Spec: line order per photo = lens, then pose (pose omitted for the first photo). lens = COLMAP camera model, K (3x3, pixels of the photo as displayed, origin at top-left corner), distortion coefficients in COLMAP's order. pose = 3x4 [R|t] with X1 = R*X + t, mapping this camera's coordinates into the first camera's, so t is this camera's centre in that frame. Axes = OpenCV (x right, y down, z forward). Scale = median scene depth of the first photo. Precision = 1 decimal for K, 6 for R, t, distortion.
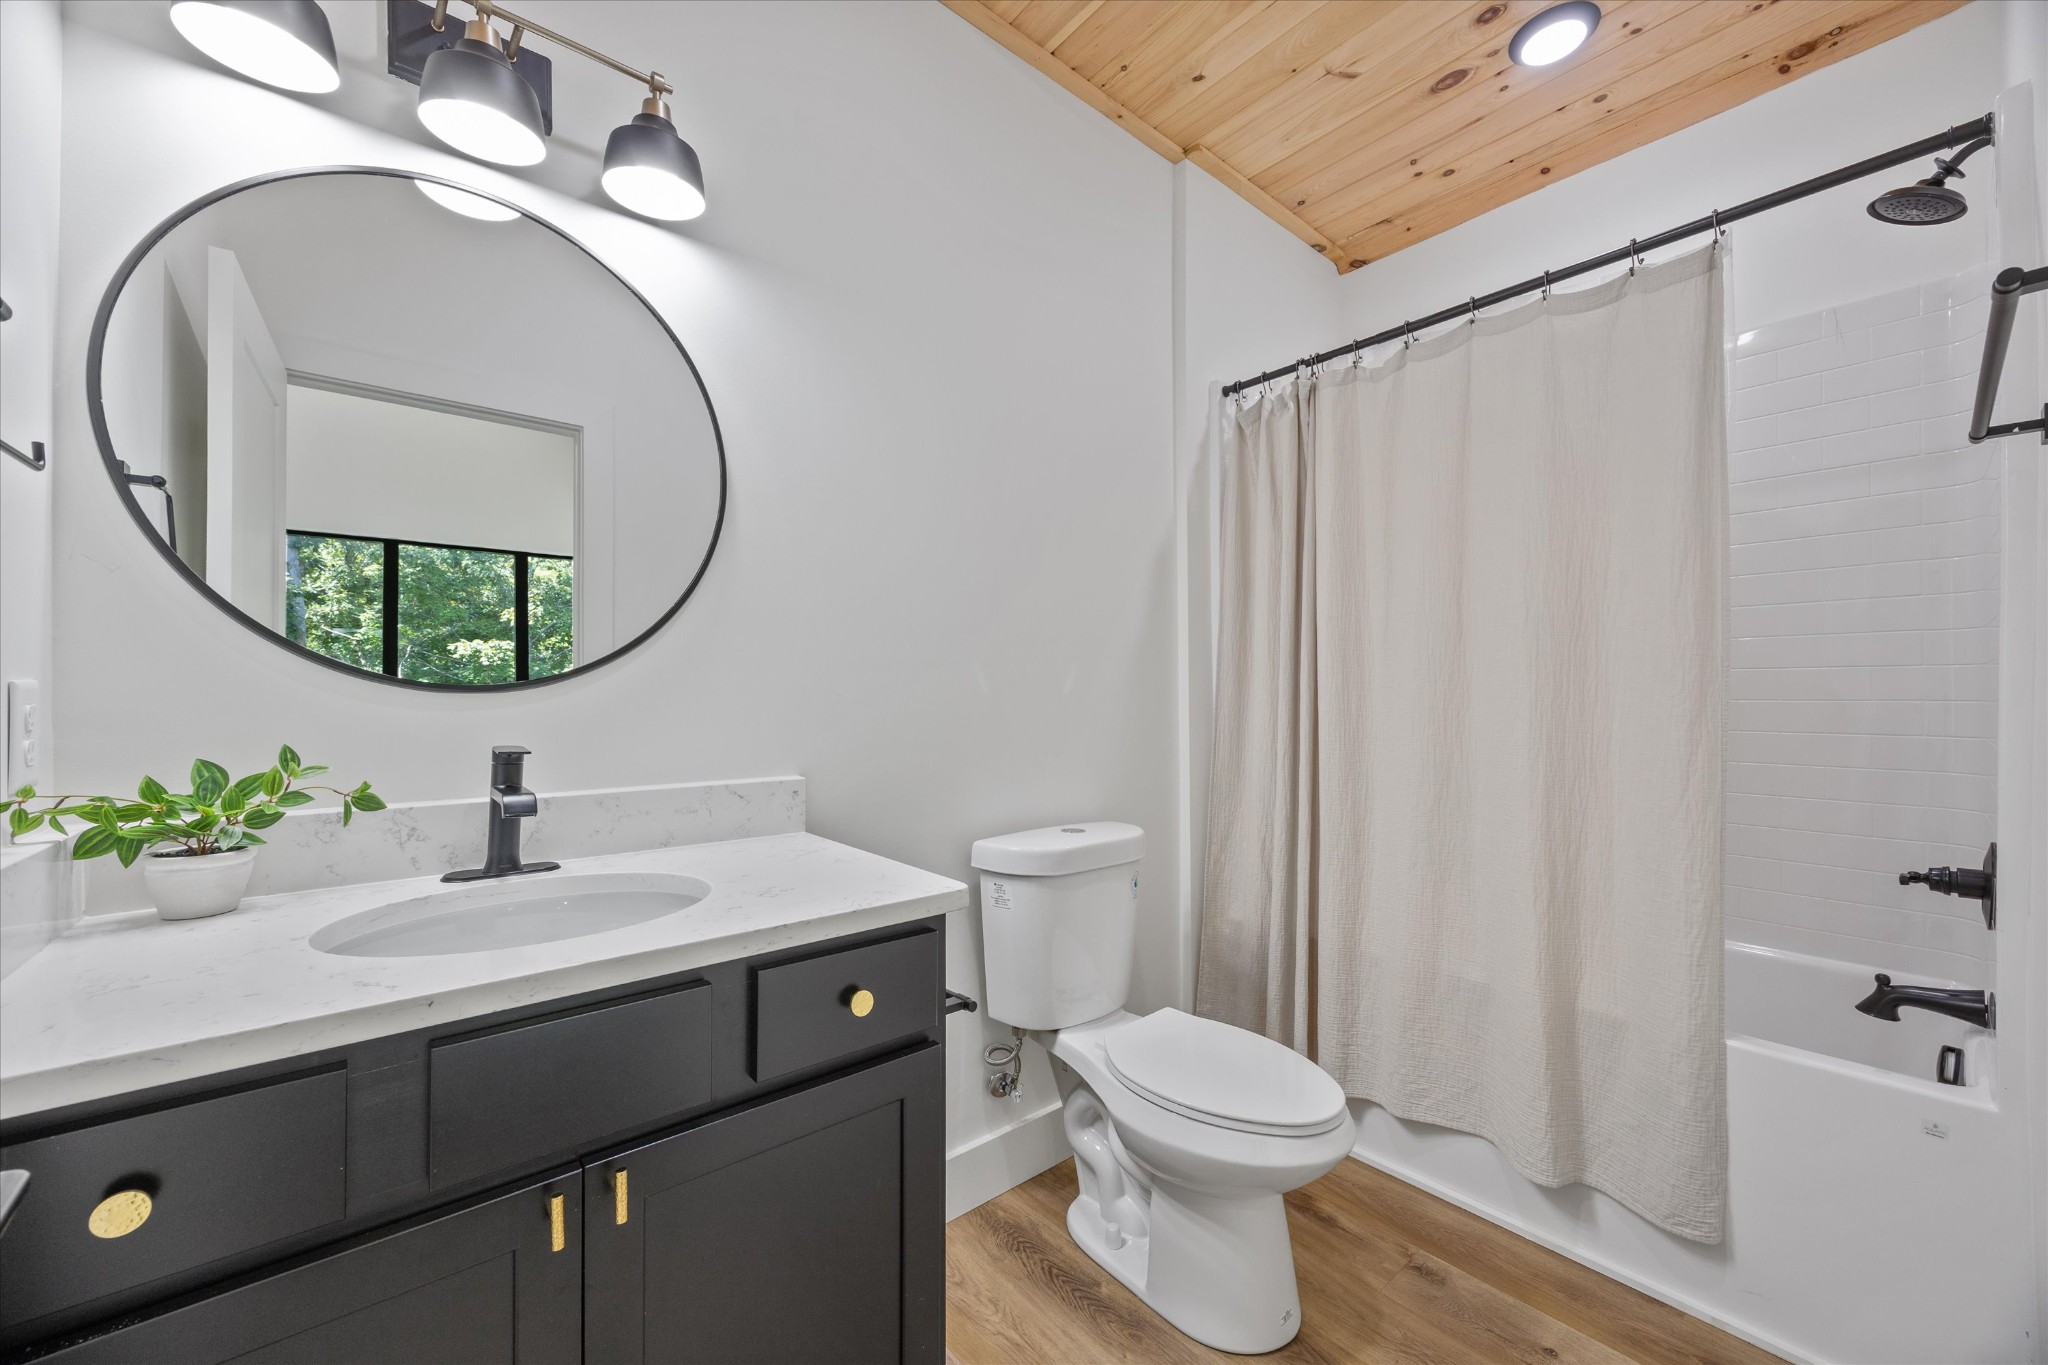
lens RADIAL K [[843.3, 0, 1046.3], [0, 843.3, 693.2], [0, 0, 1]] dist [-0.009669, 0.001087]
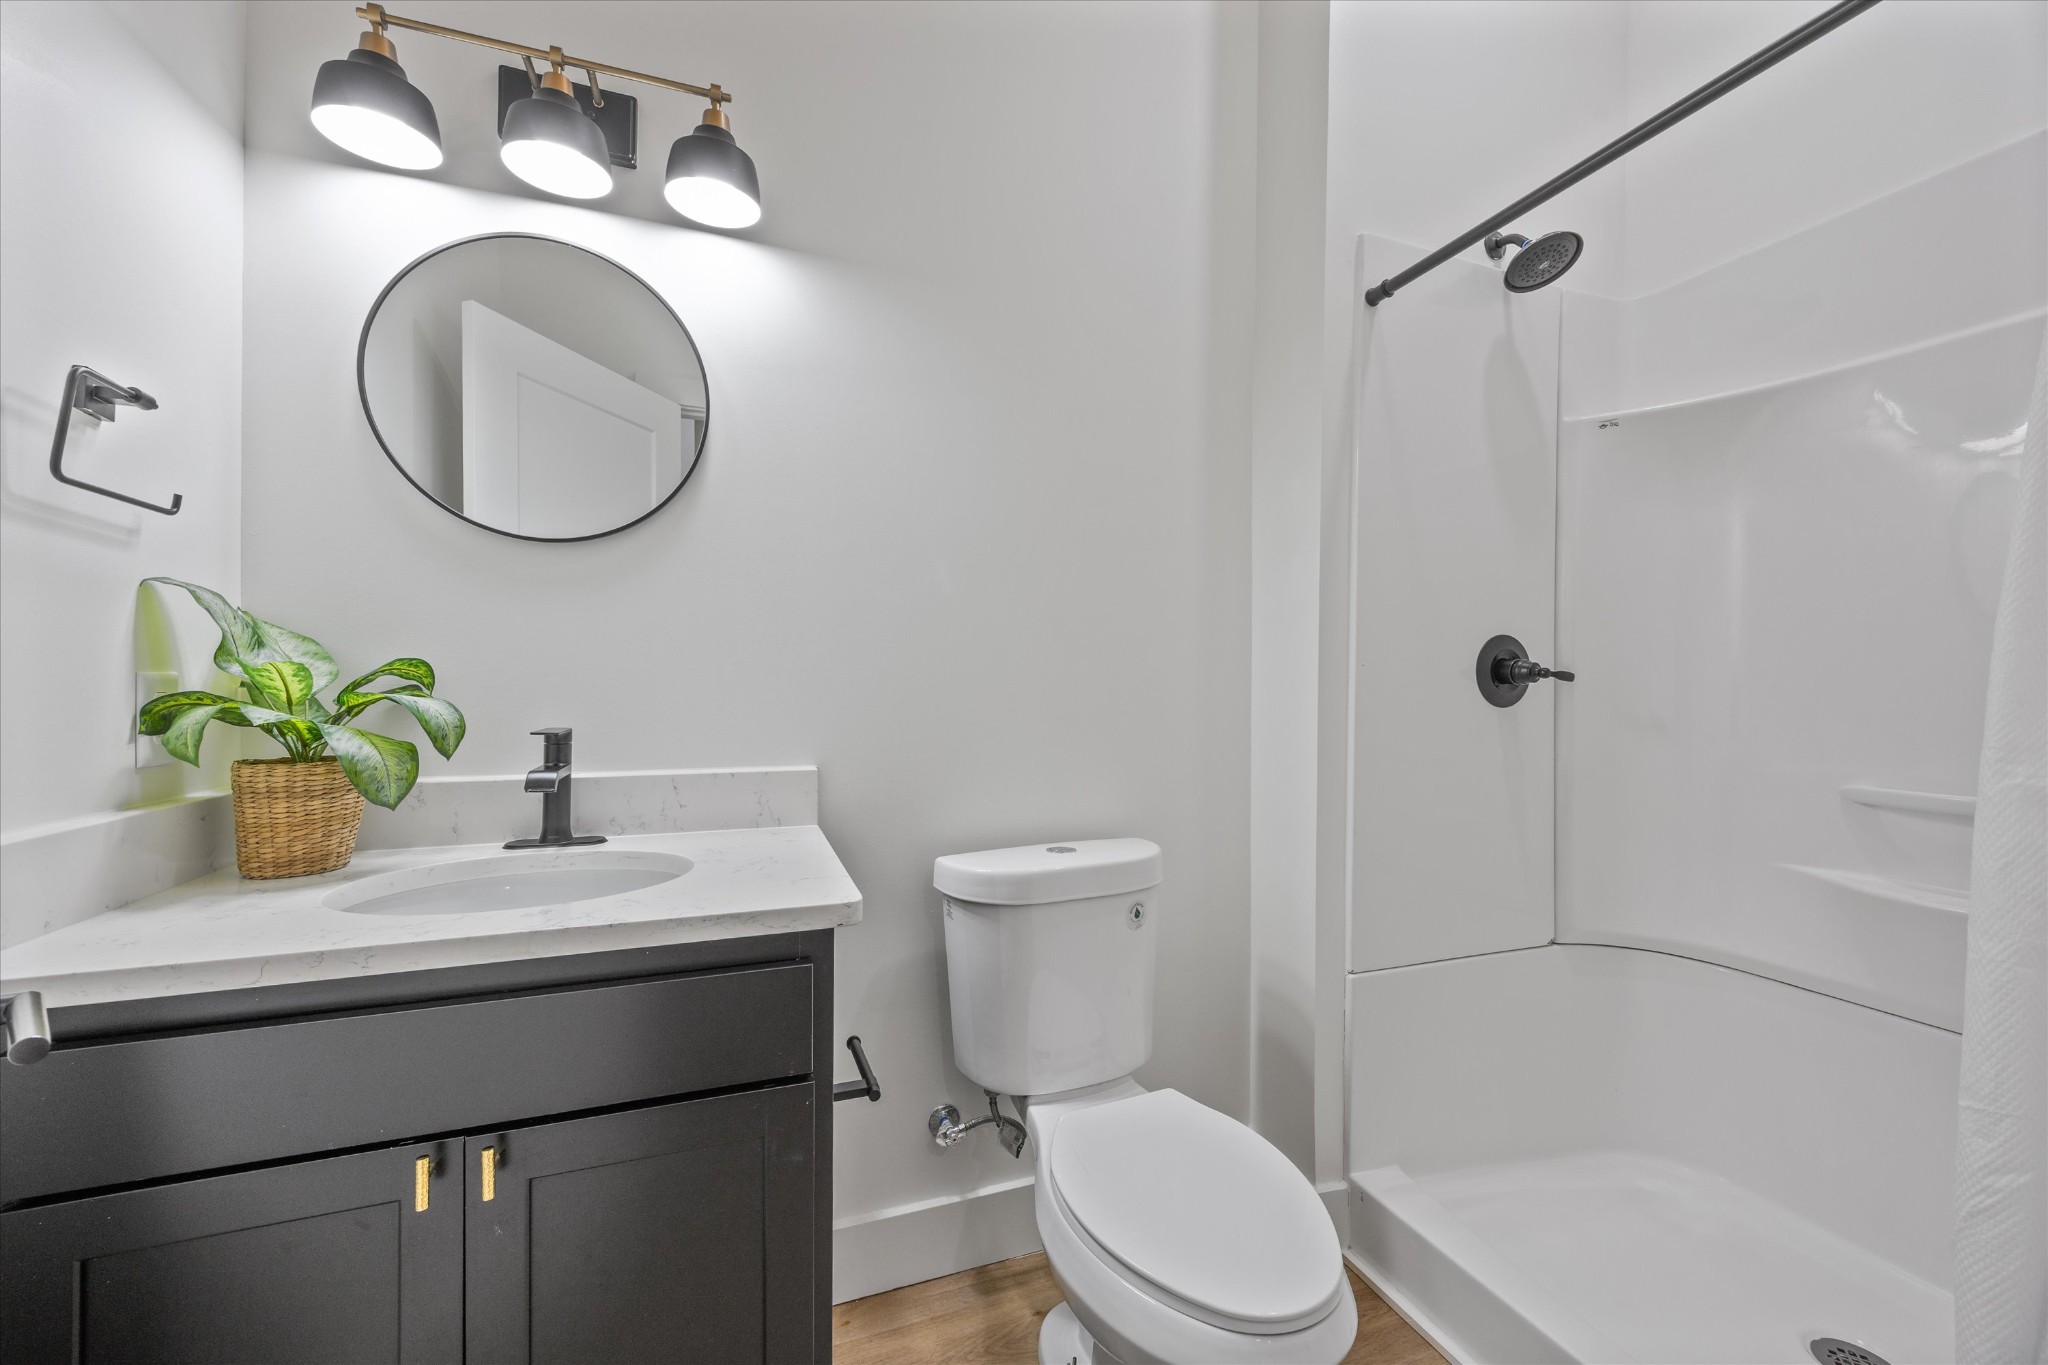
lens RADIAL K [[792.2, 0, 1006.3], [0, 792.2, 687.4], [0, 0, 1]] dist [0.016786, -0.000015]
pose [[0.910985, 0.006128, -0.412394, 0.303614], [-0.006661, 0.999978, 0.000144, 0.004495], [0.412386, 0.002616, 0.911005, 0.274182]]
